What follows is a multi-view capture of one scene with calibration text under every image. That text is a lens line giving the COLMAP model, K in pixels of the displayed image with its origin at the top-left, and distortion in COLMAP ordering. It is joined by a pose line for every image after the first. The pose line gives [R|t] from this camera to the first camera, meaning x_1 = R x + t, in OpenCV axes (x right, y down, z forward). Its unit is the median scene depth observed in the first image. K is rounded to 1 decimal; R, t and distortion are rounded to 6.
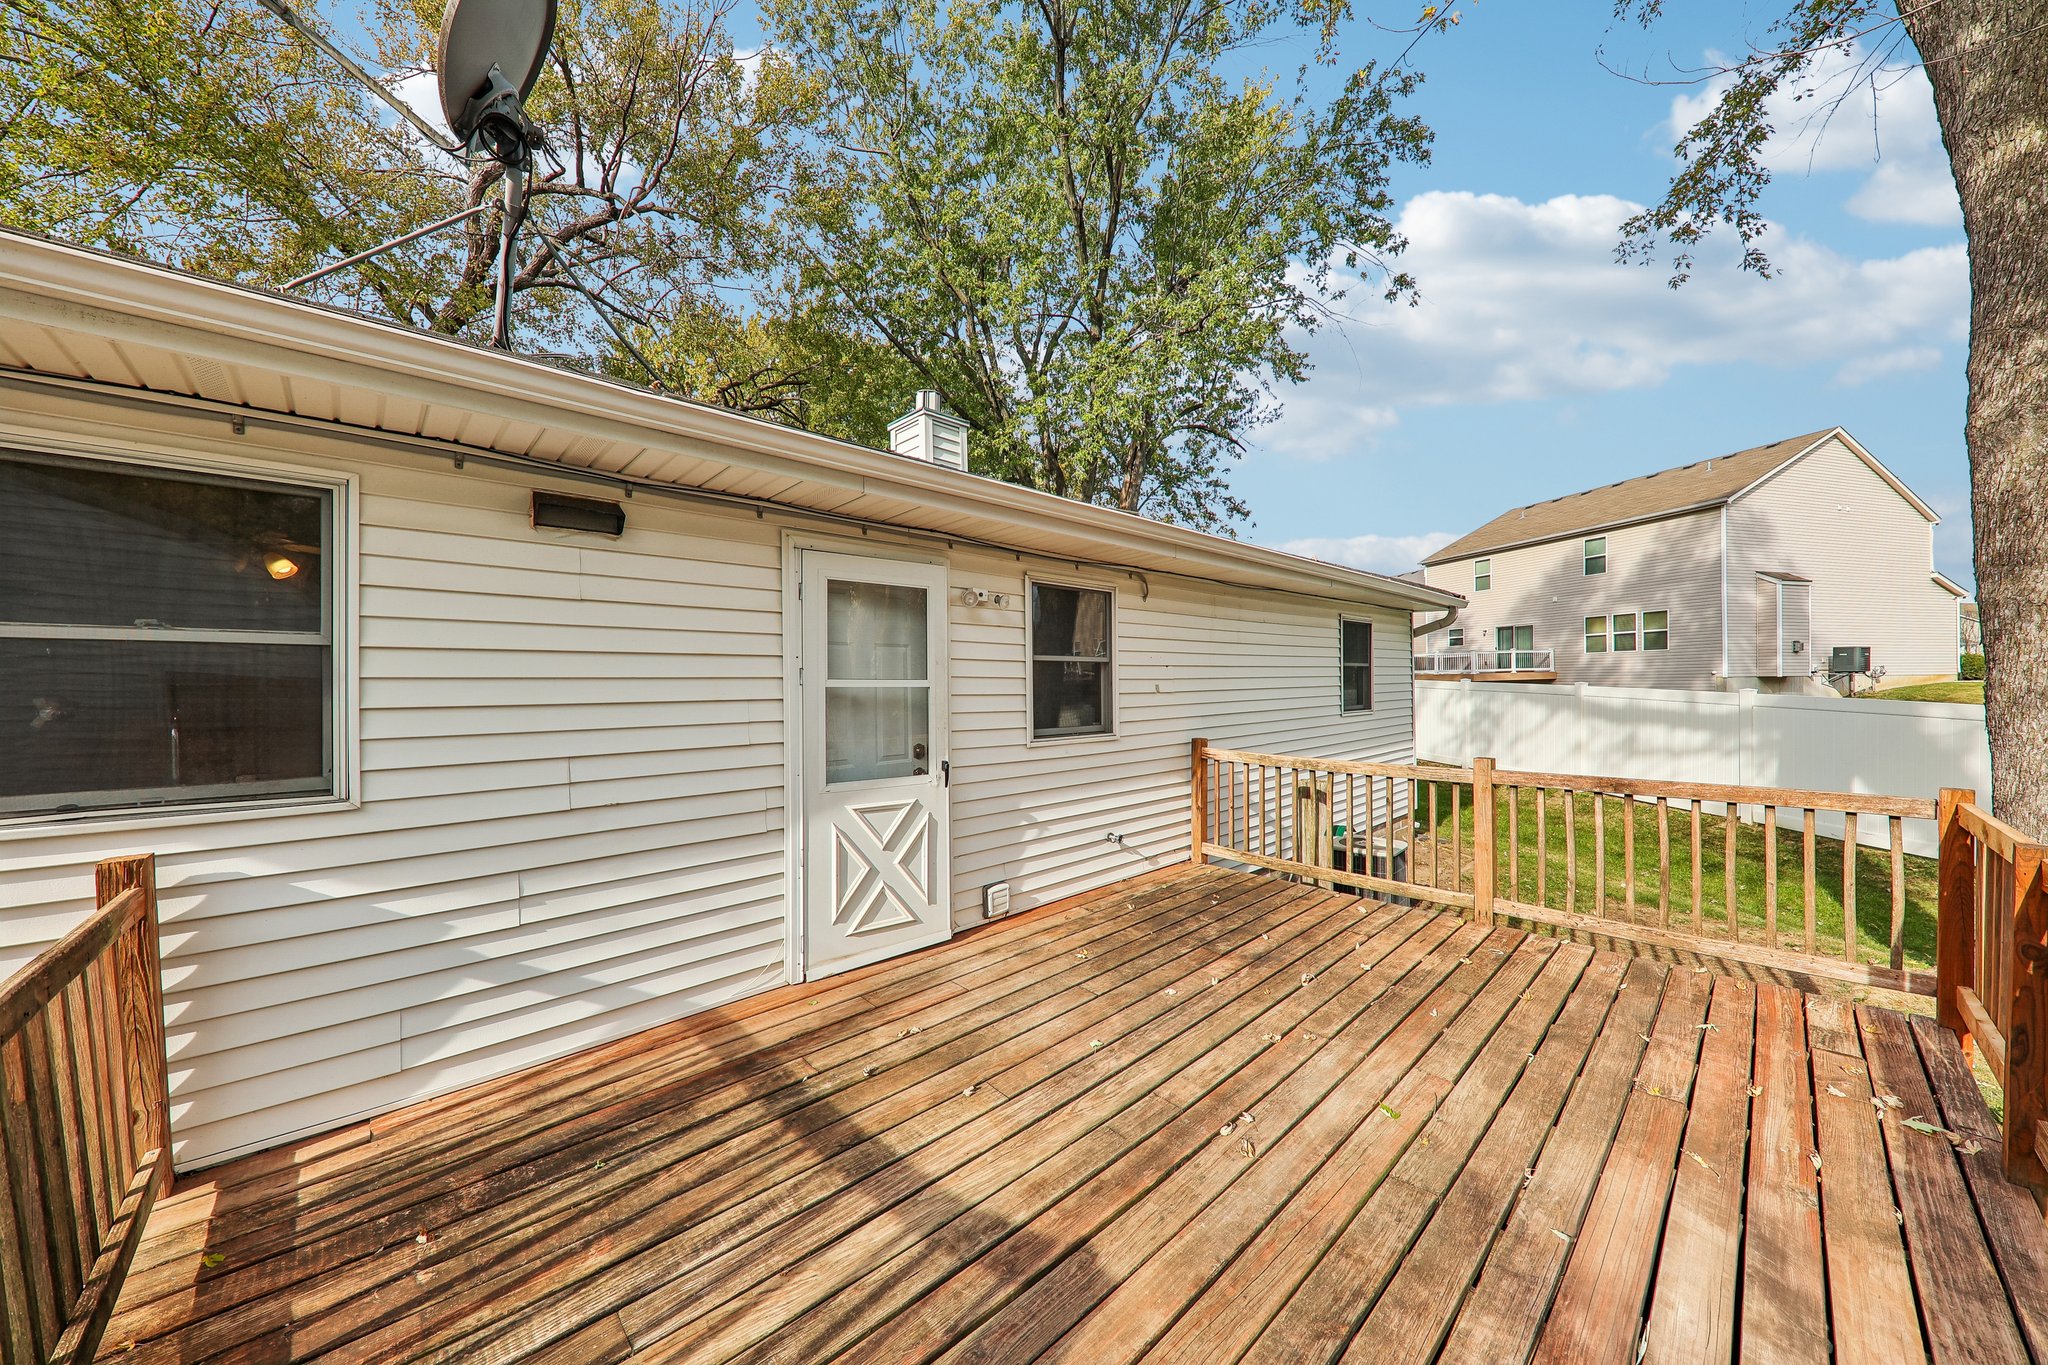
lens RADIAL K [[709.2, 0, 1030.6], [0, 709.2, 685.7], [0, 0, 1]] dist [0.016189, -0.009590]
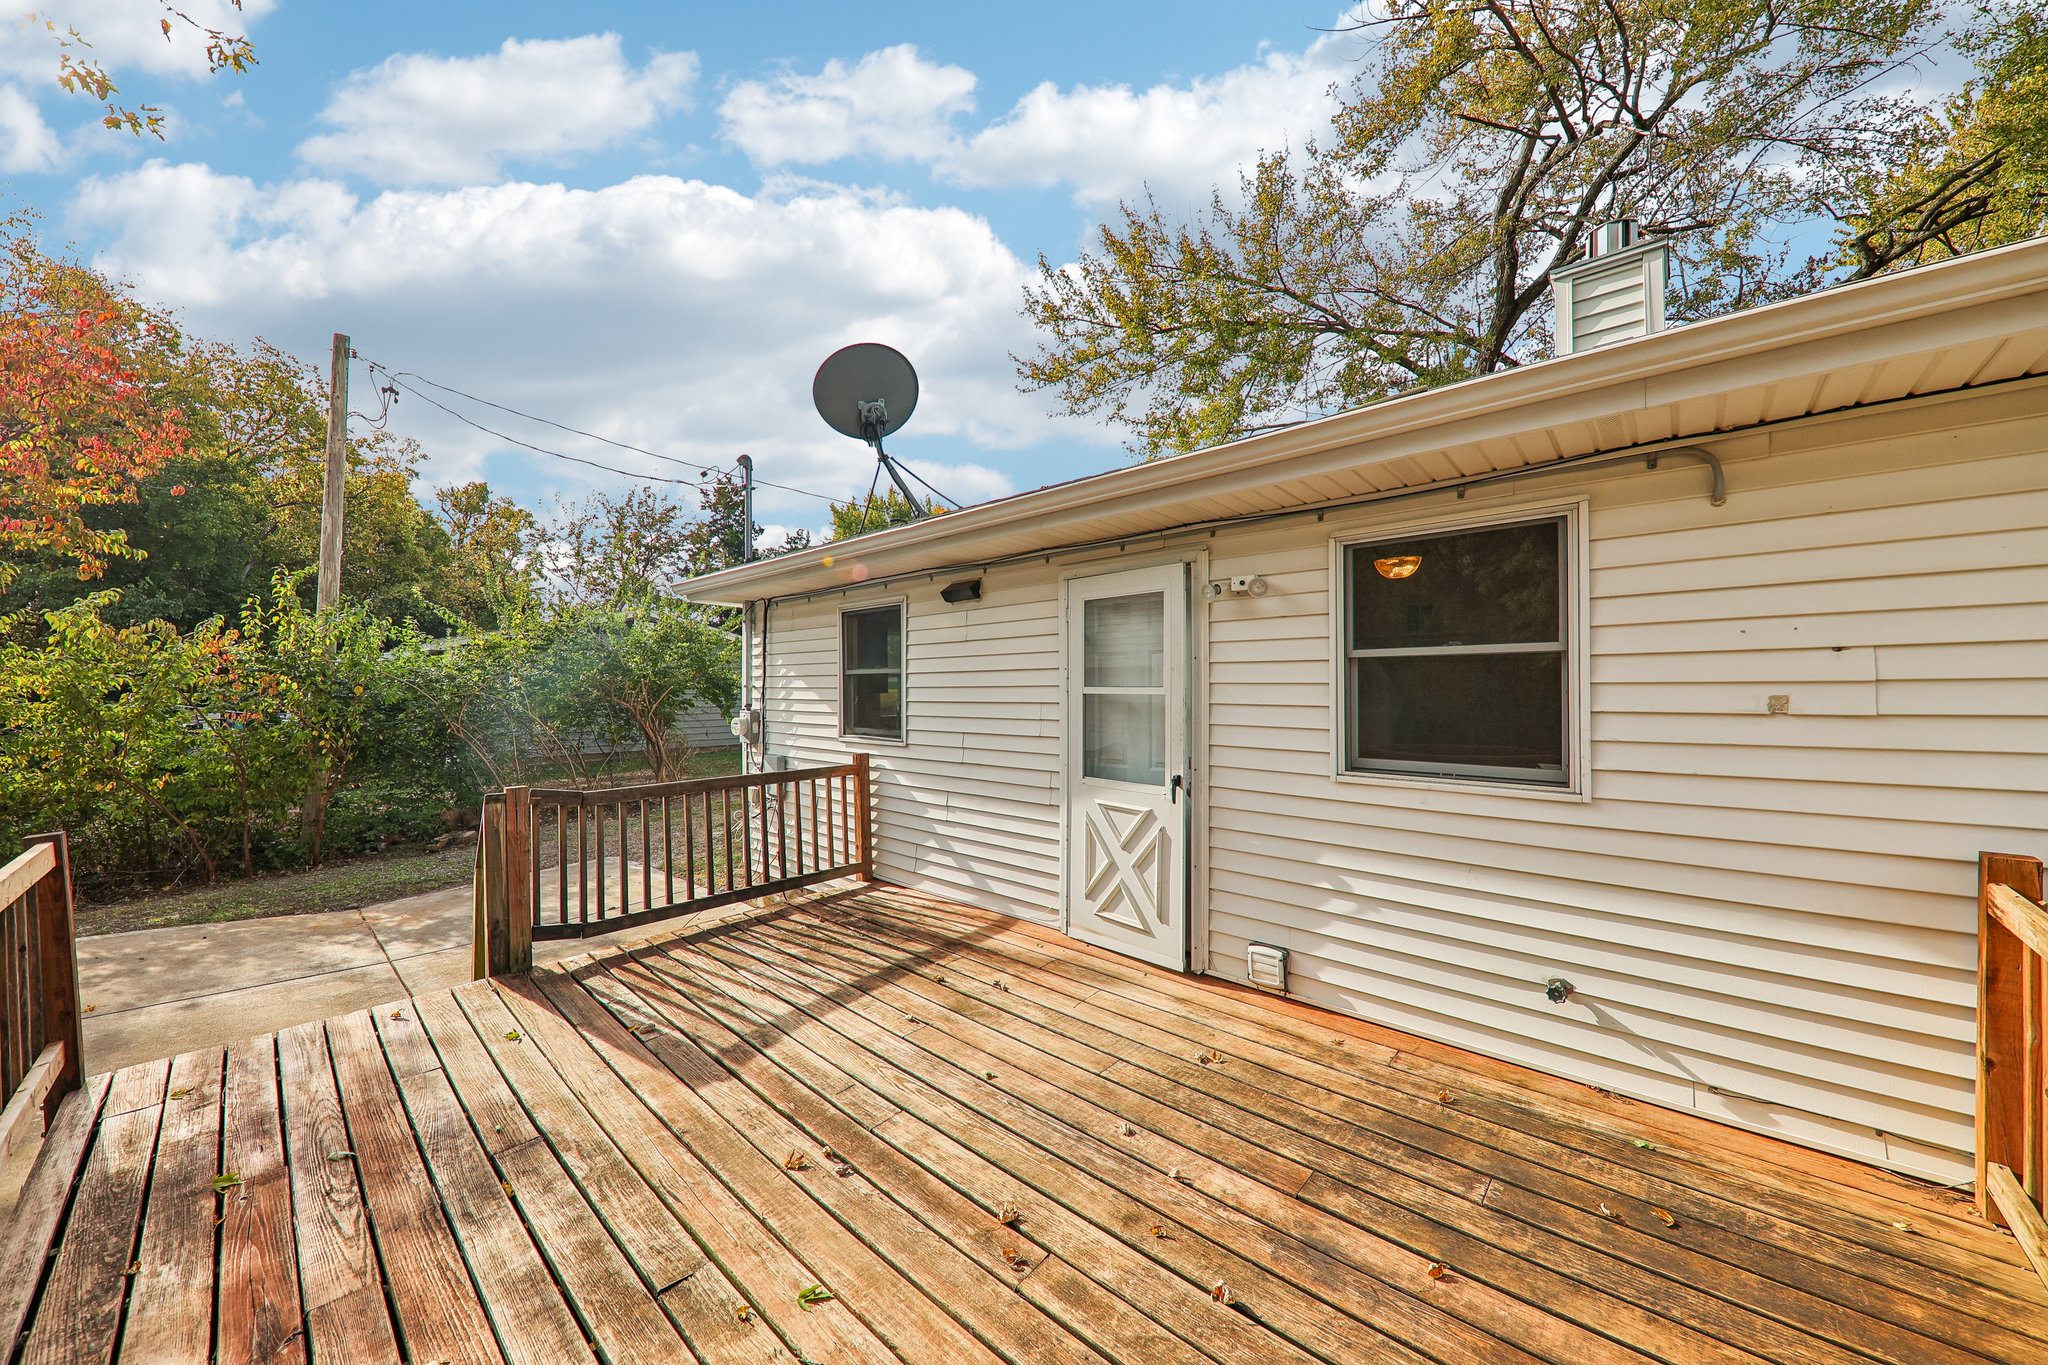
lens RADIAL K [[709.2, 0, 1030.6], [0, 709.2, 685.7], [0, 0, 1]] dist [0.016189, -0.009590]
pose [[0.072197, -0.003094, -0.997386, 0.674955], [-0.003068, 0.999990, -0.003325, -0.004802], [0.997386, 0.003300, 0.072186, 0.643159]]
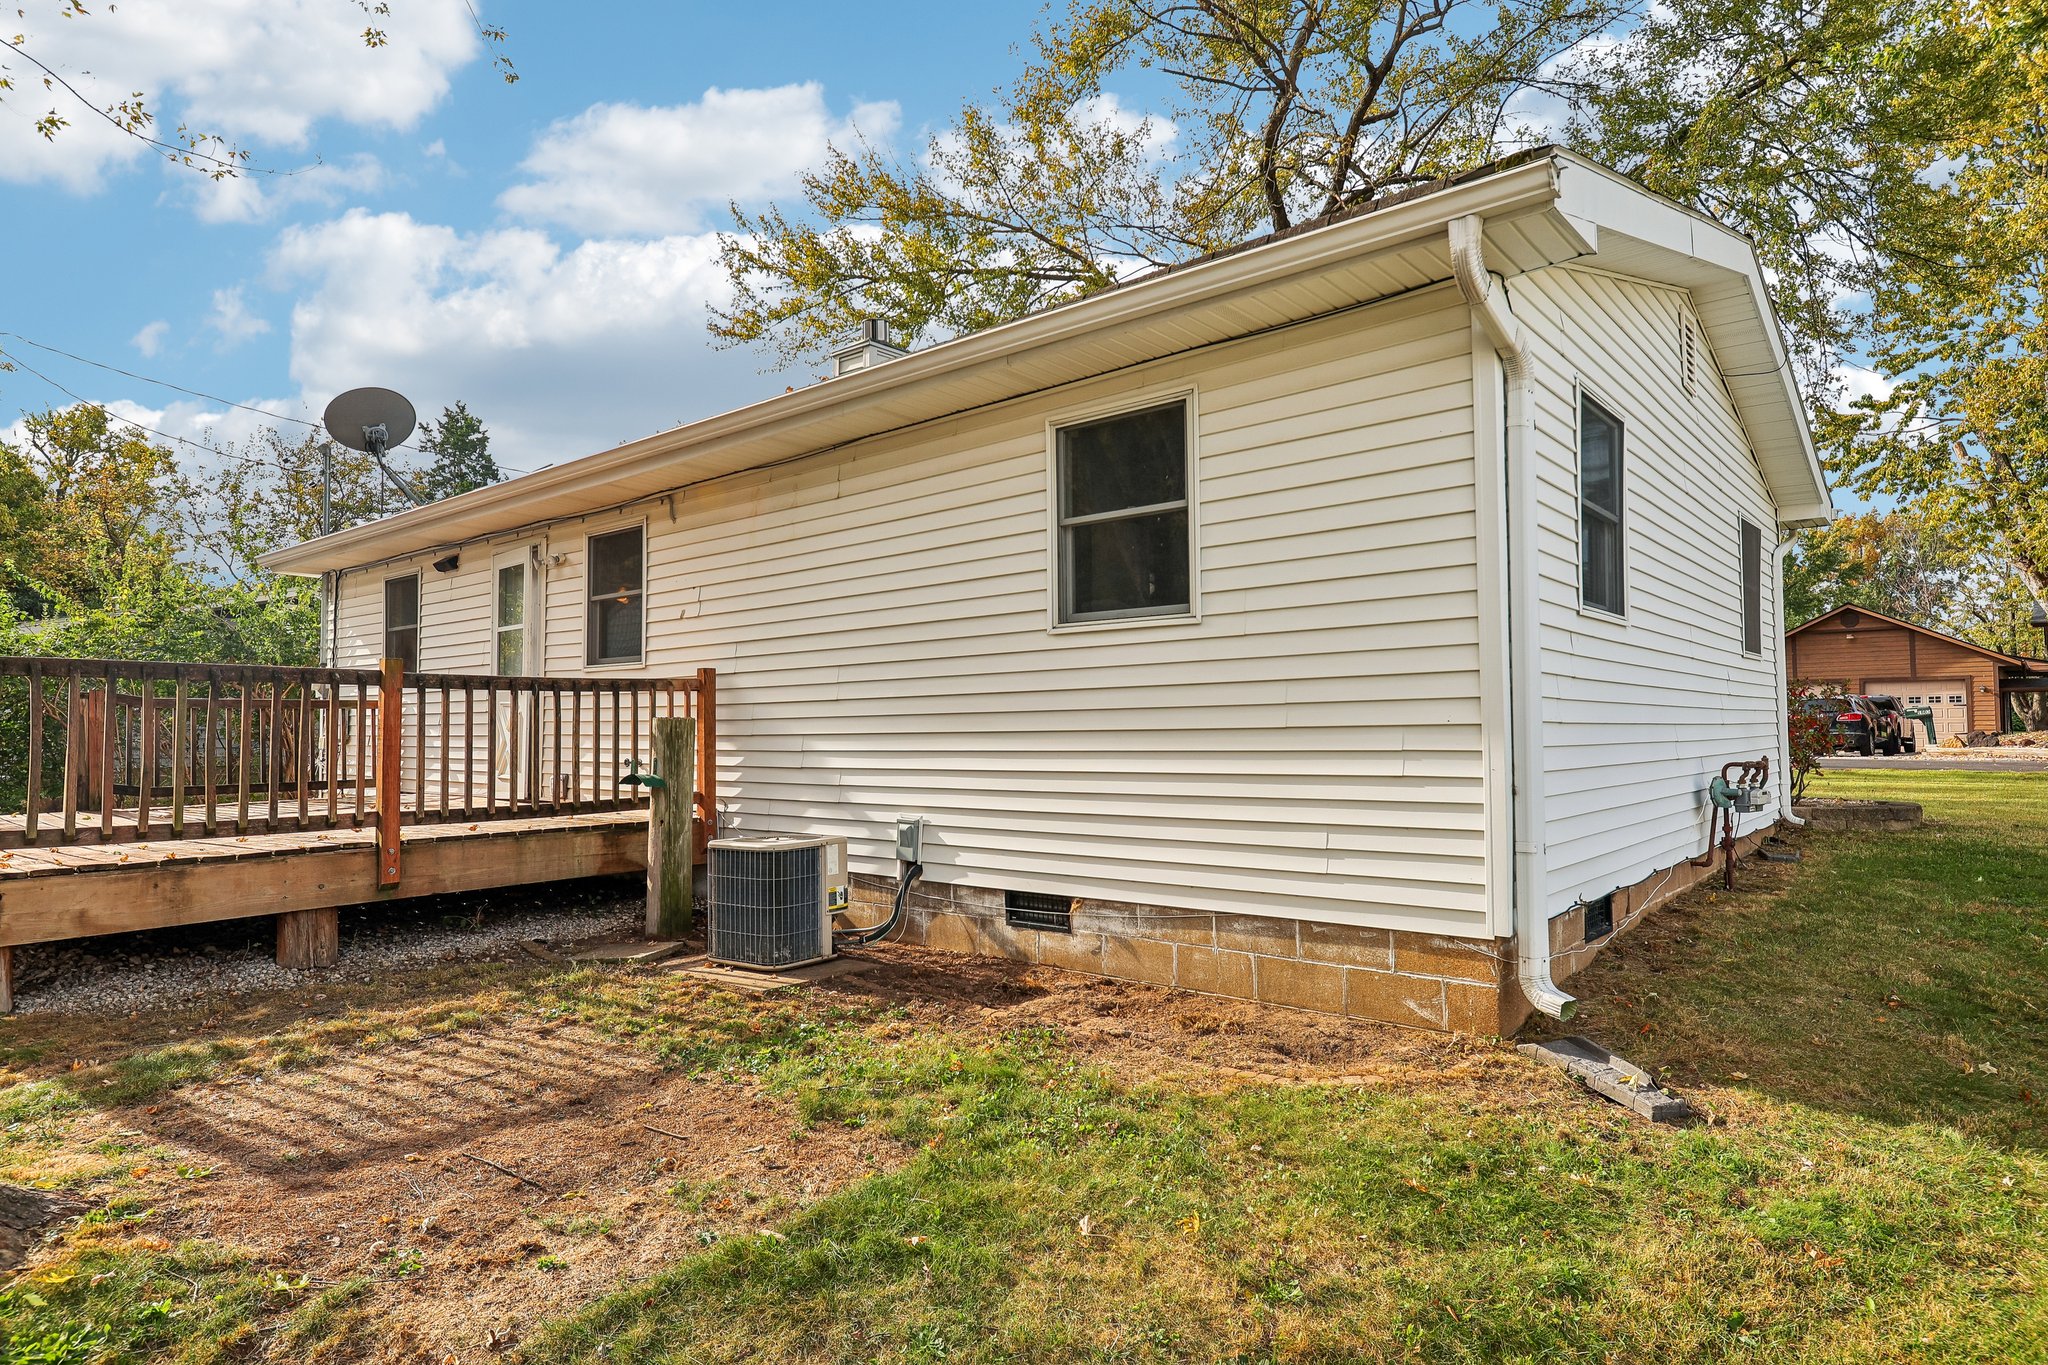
lens RADIAL K [[1134.0, 0, 1024.0], [0, 1134.0, 682.5], [0, 0, 1]] dist [0.025585, -0.004108]
pose [[0.097639, -0.038492, -0.994477, 2.008390], [-0.003263, 0.999234, -0.038996, 0.177960], [0.995217, 0.007052, 0.097439, 1.556408]]
